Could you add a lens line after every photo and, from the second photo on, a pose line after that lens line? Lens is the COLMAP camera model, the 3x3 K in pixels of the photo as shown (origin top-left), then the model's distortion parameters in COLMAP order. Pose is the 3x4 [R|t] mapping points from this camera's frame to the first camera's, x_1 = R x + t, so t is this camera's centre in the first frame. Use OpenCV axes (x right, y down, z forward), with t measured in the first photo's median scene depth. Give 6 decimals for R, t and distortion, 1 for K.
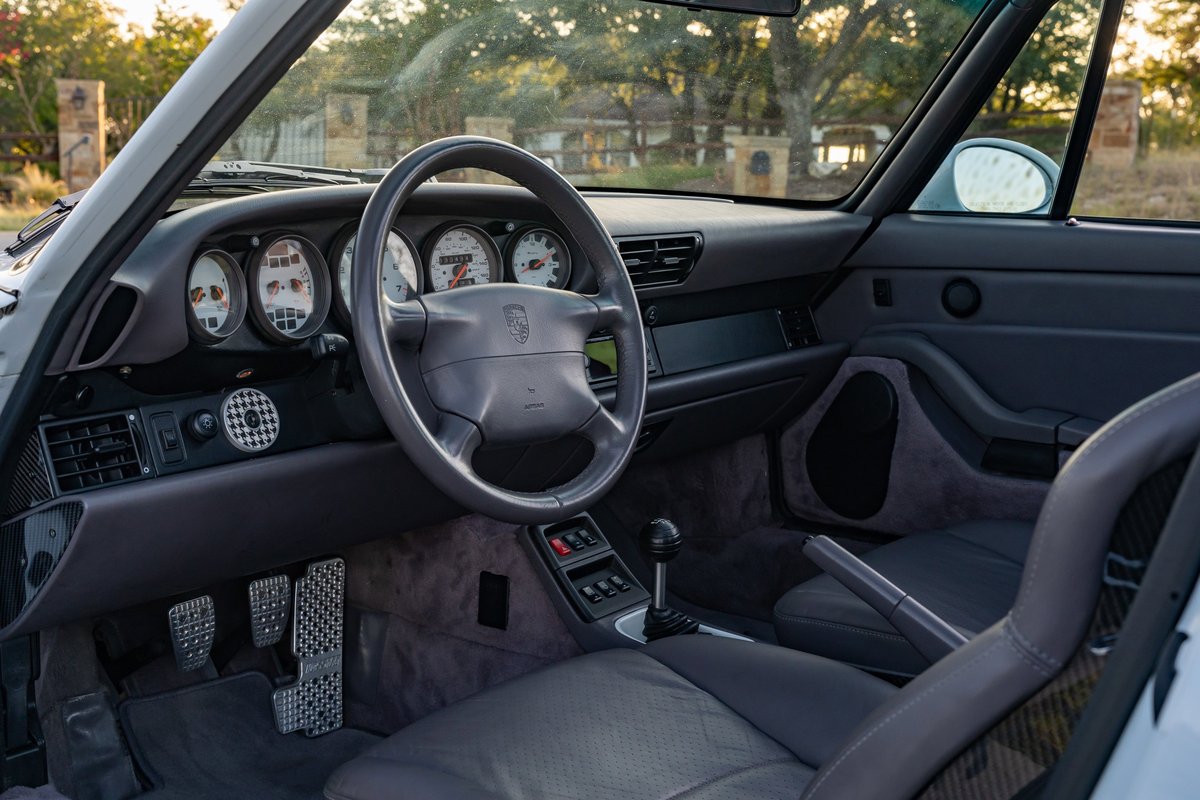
lens RADIAL K [[1465.7, 0, 600.0], [0, 1465.7, 400.0], [0, 0, 1]] dist [0.005507, -0.054713]
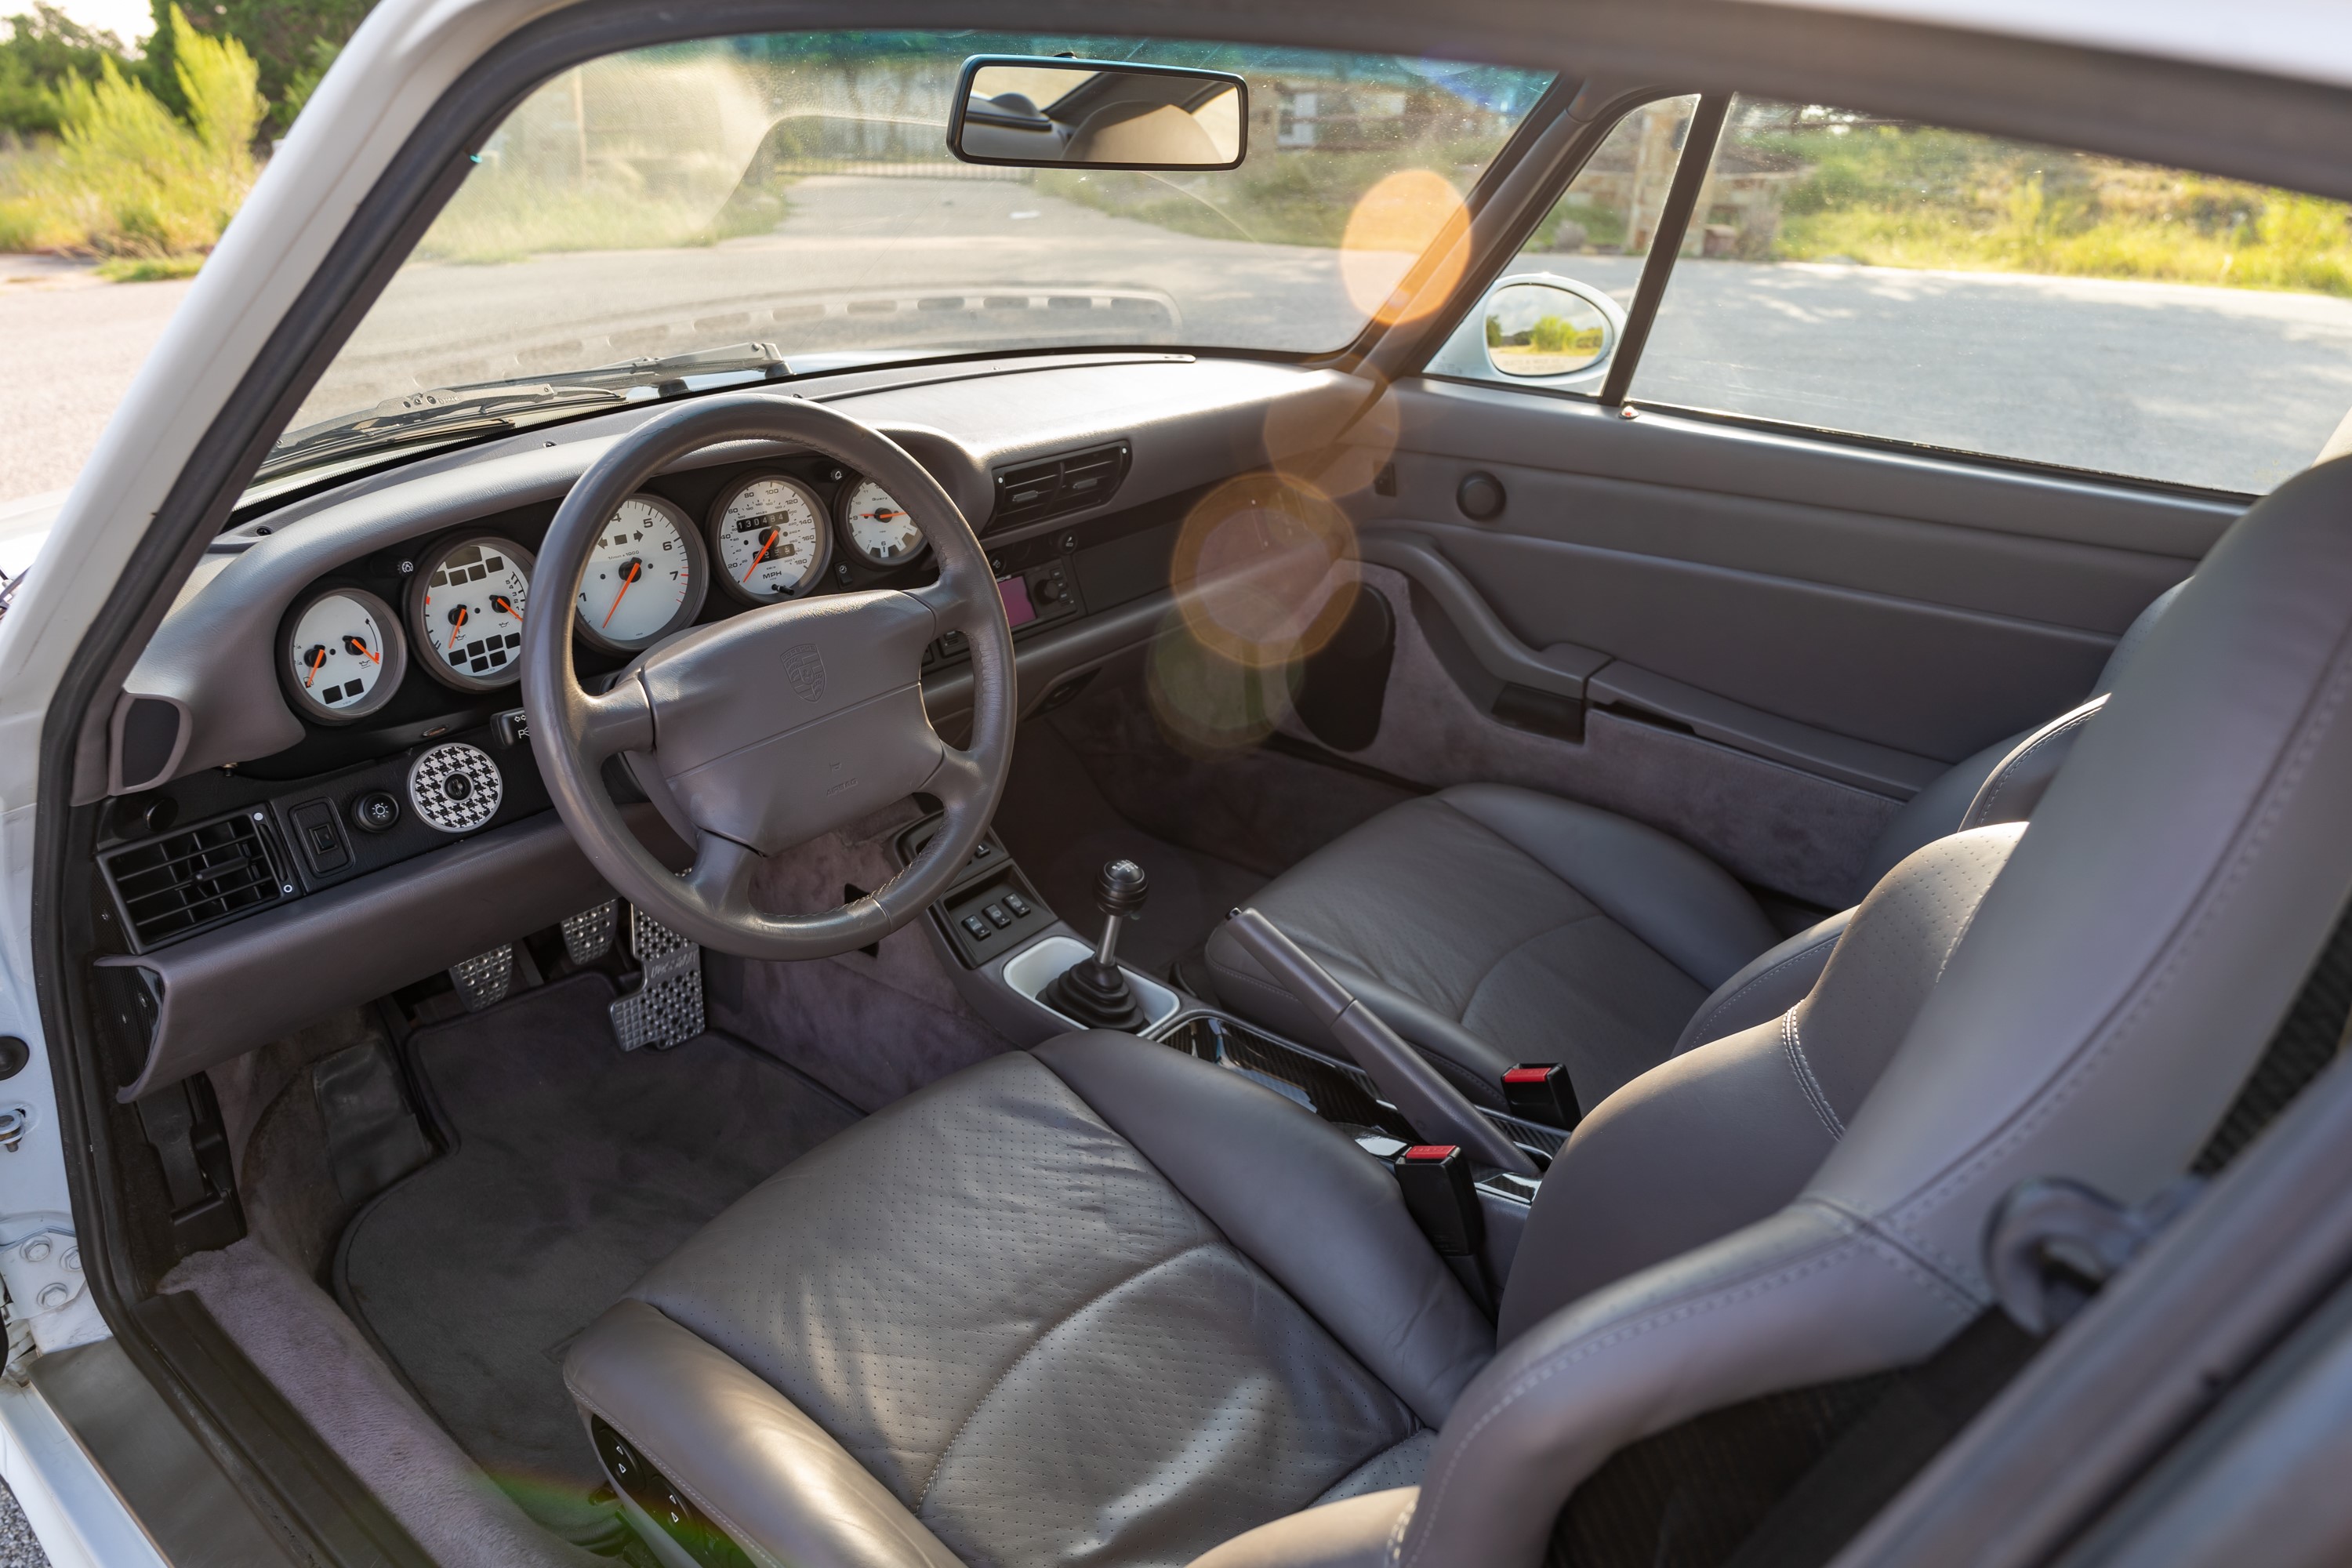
lens RADIAL K [[1497.0, 0, 1176.0], [0, 1497.0, 784.0], [0, 0, 1]] dist [-0.005959, -0.001775]
pose [[0.999861, 0.007425, 0.014897, 0.086856], [-0.010984, 0.966791, 0.255333, -0.147025], [-0.012507, -0.255461, 0.966738, 0.228350]]
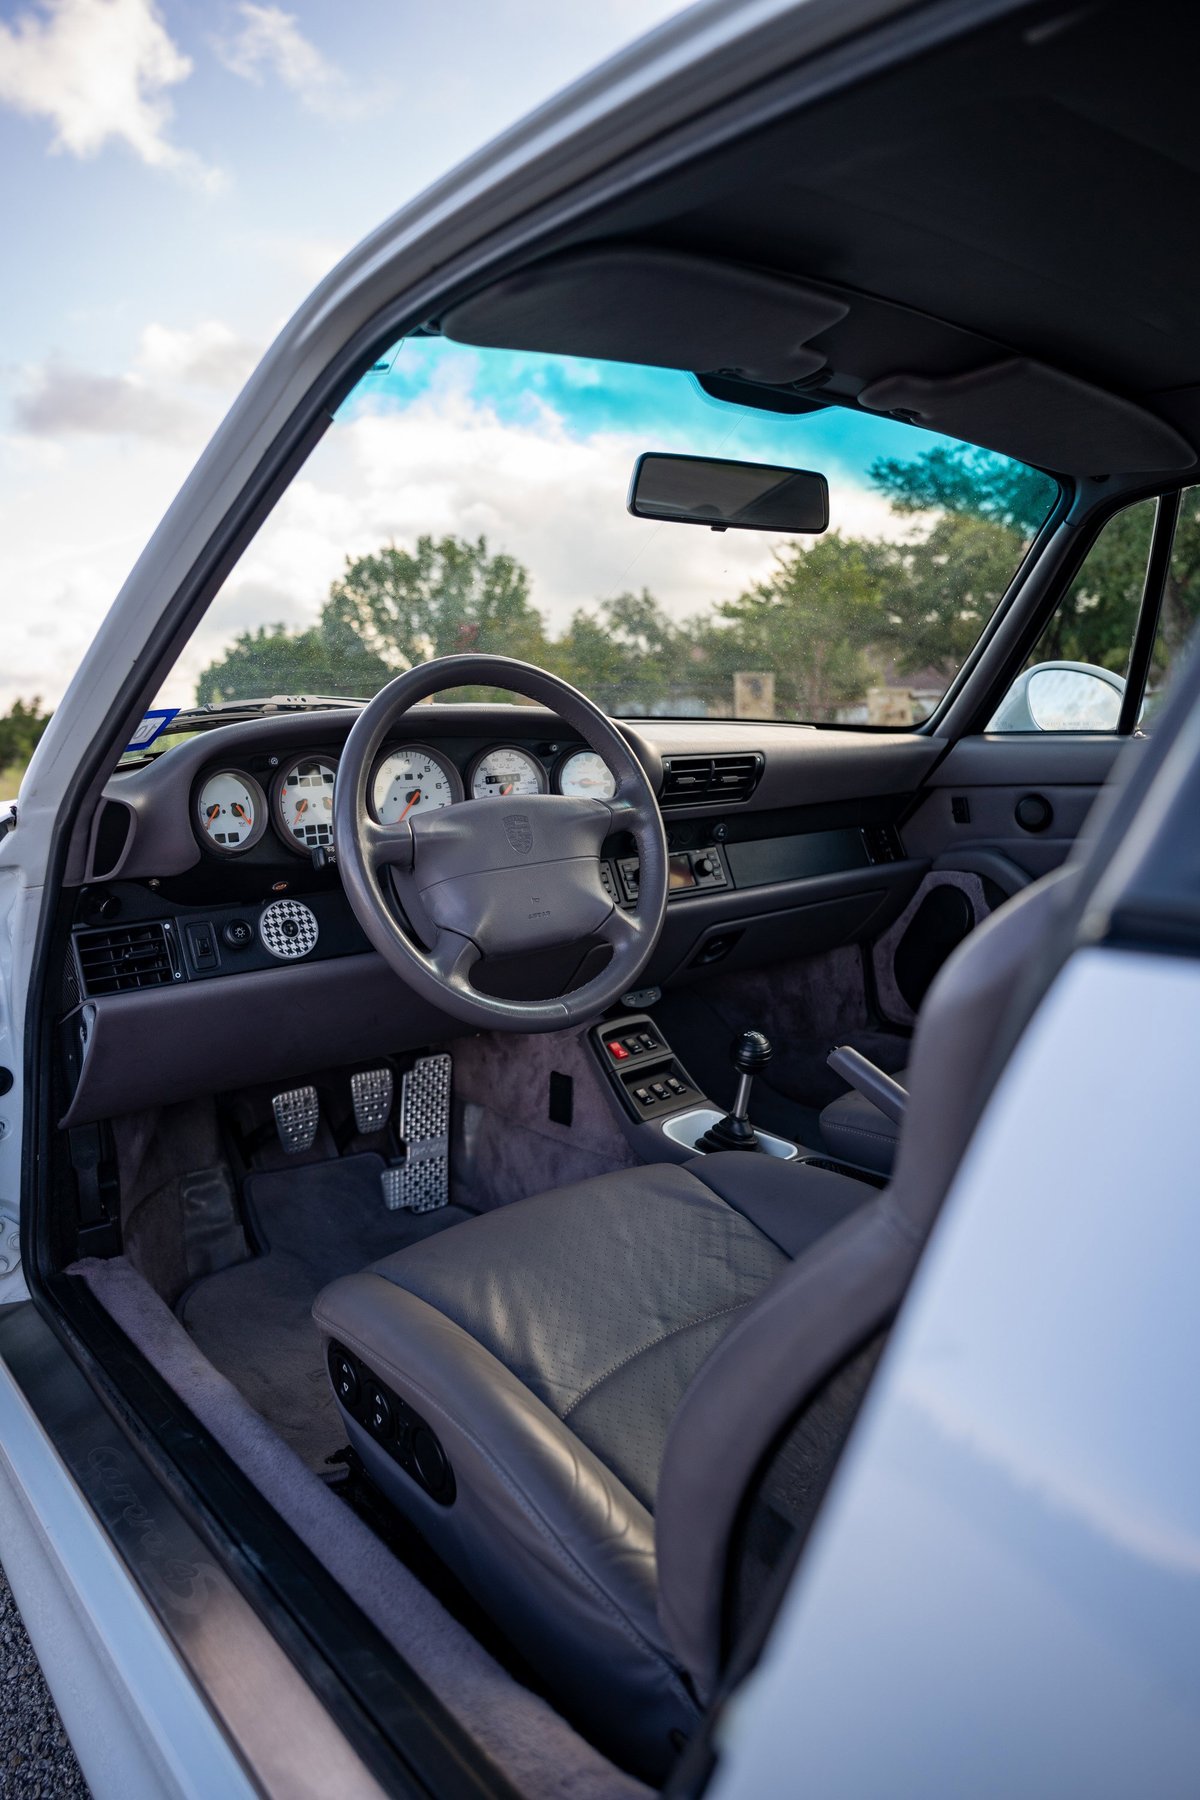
lens RADIAL K [[1142.3, 0, 600.0], [0, 1142.3, 900.0], [0, 0, 1]] dist [-0.066868, 0.003359]
pose [[0.980341, -0.005310, -0.197240, 0.121533], [0.002054, 0.999858, -0.016711, 0.005316], [0.197301, 0.015977, 0.980213, 0.185521]]
